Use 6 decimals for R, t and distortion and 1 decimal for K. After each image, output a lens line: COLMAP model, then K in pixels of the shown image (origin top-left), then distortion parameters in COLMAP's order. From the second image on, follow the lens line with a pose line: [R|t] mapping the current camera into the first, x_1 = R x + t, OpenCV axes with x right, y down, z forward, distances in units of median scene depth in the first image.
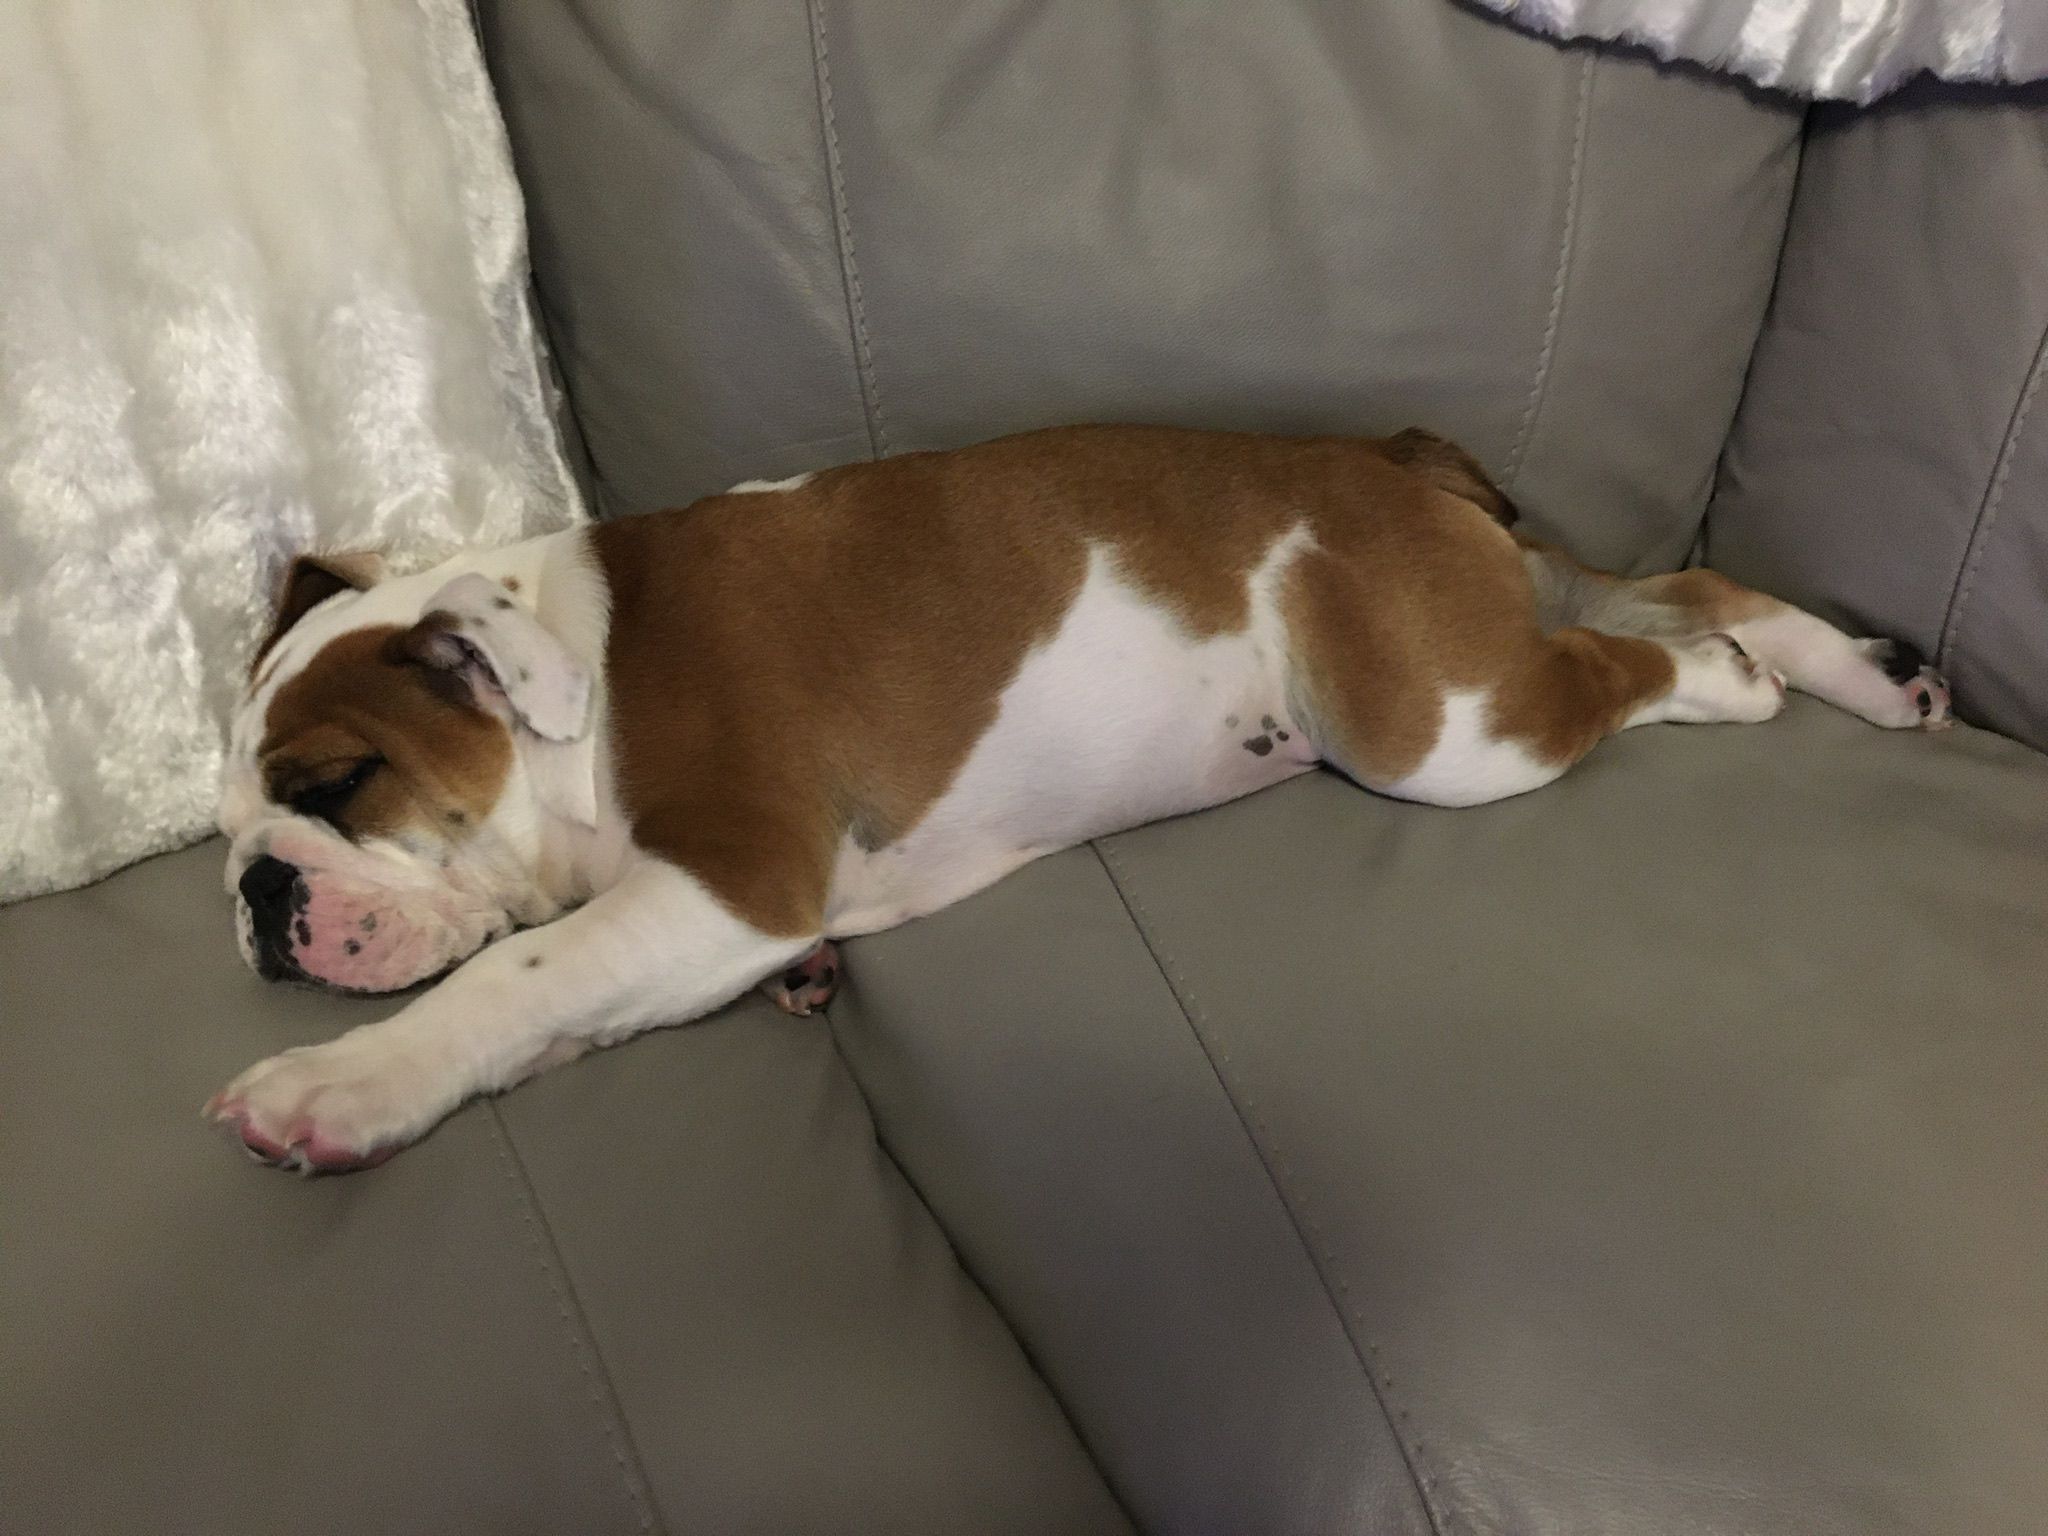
lens RADIAL K [[1675.2, 0, 1024.0], [0, 1675.2, 768.0], [0, 0, 1]] dist [0.006183, -0.003071]
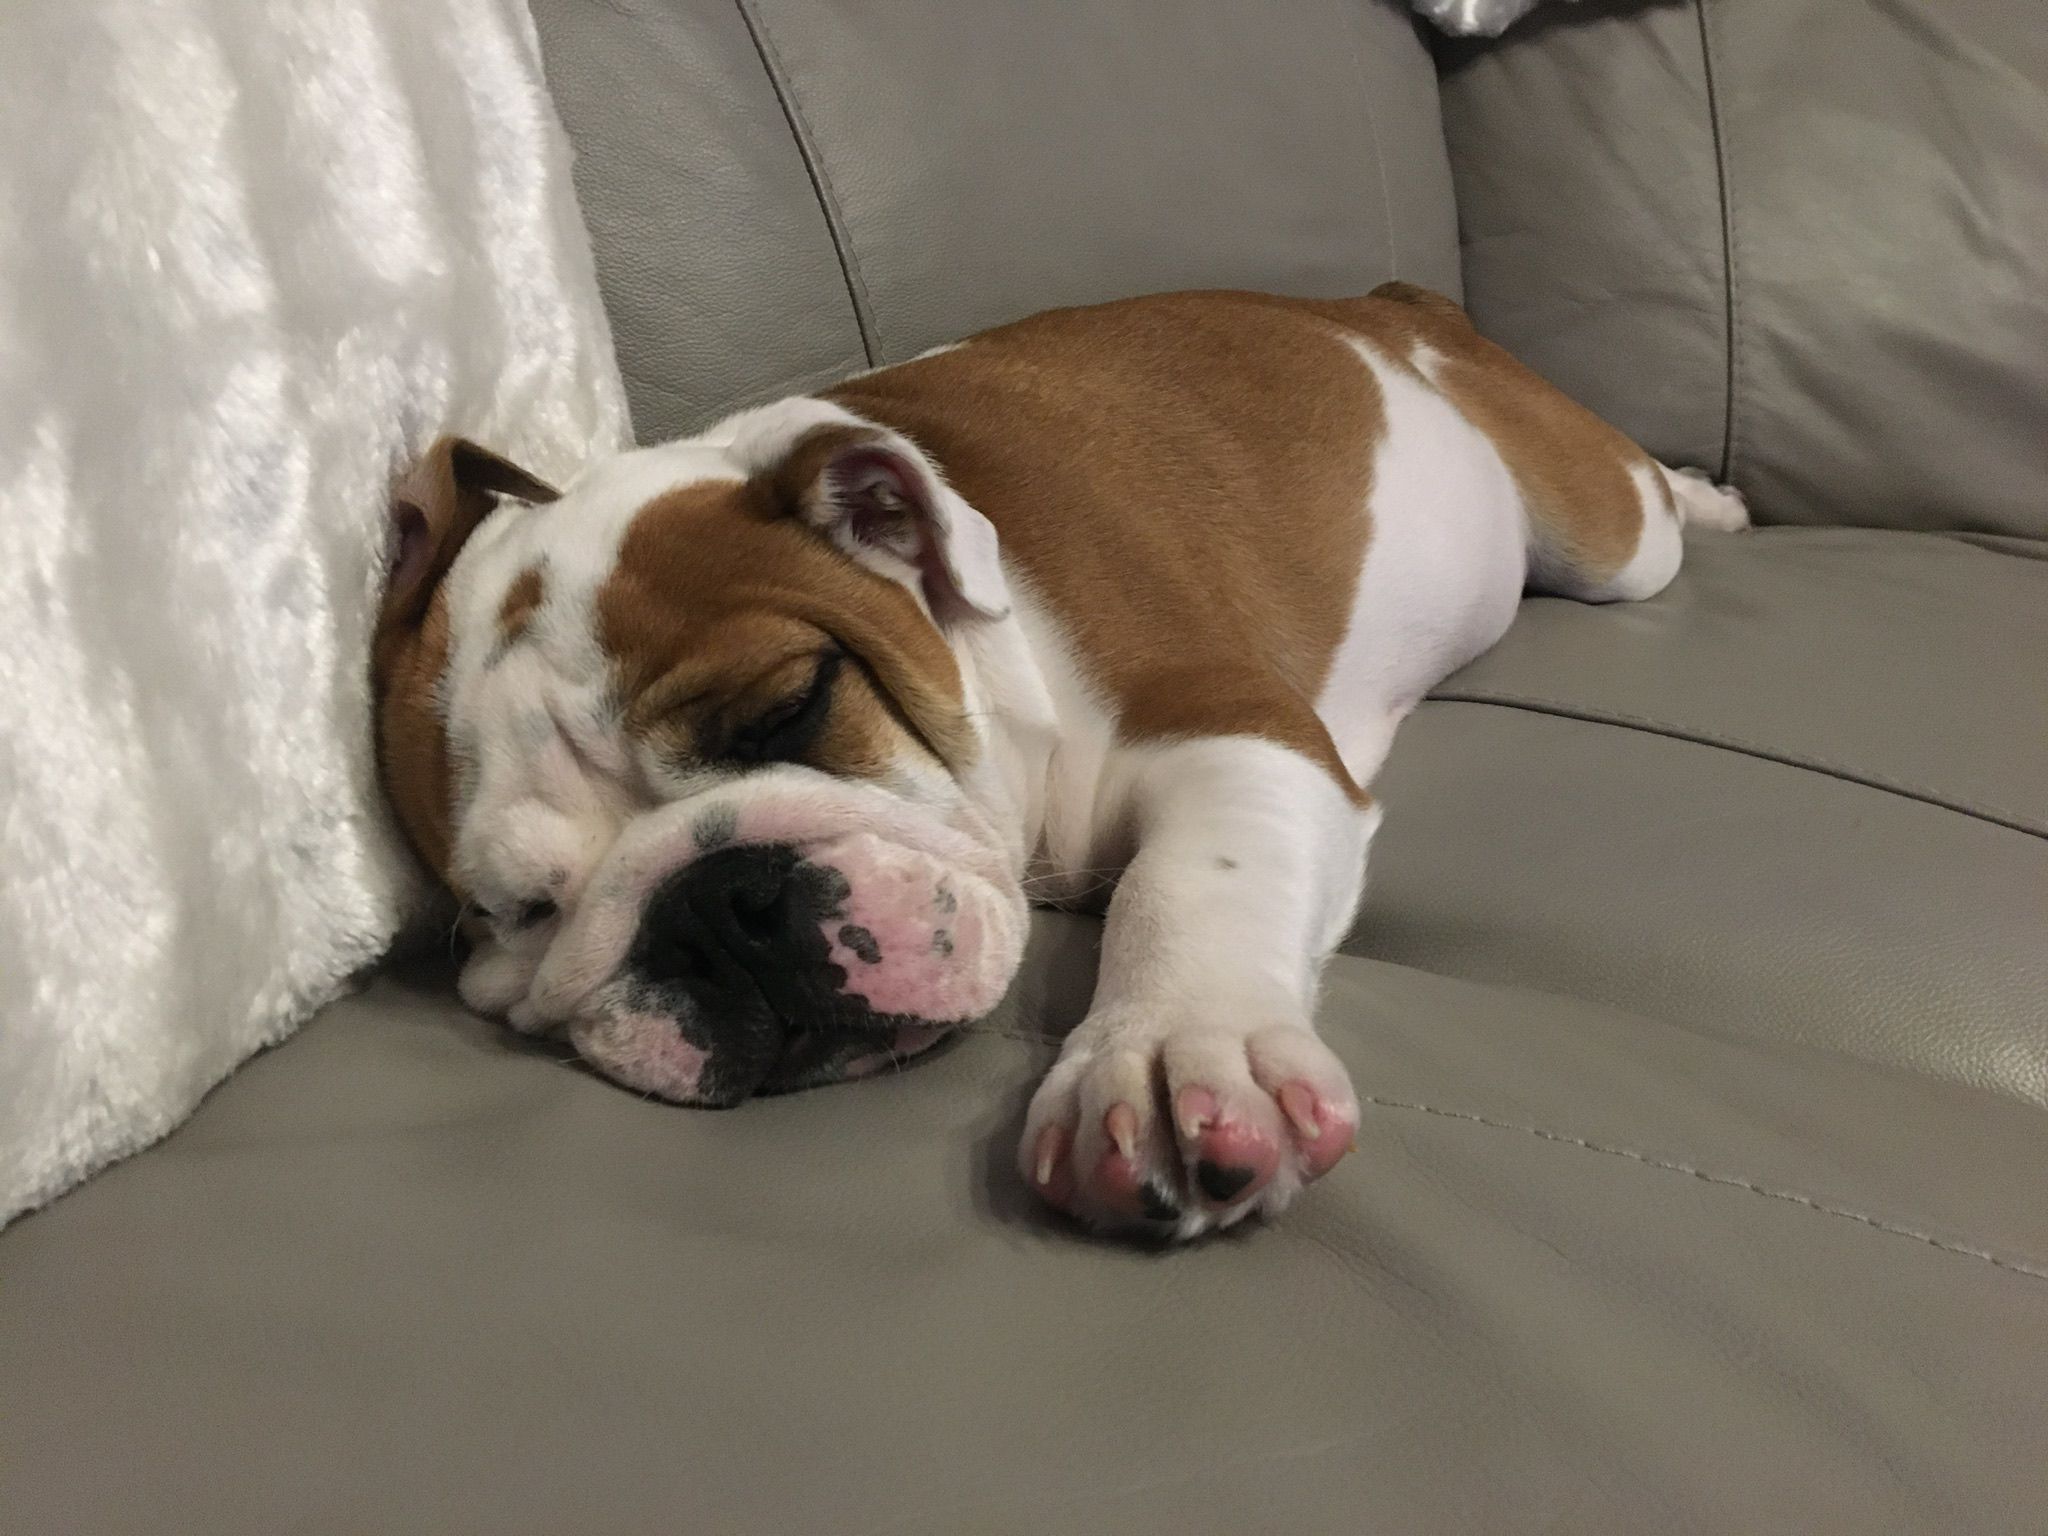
lens RADIAL K [[1675.2, 0, 1024.0], [0, 1675.2, 768.0], [0, 0, 1]] dist [0.006183, -0.003071]
pose [[0.808748, -0.224027, 0.543818, -0.630905], [0.336963, 0.934317, -0.116226, 0.118104], [-0.482061, 0.277244, 0.831116, 0.462910]]
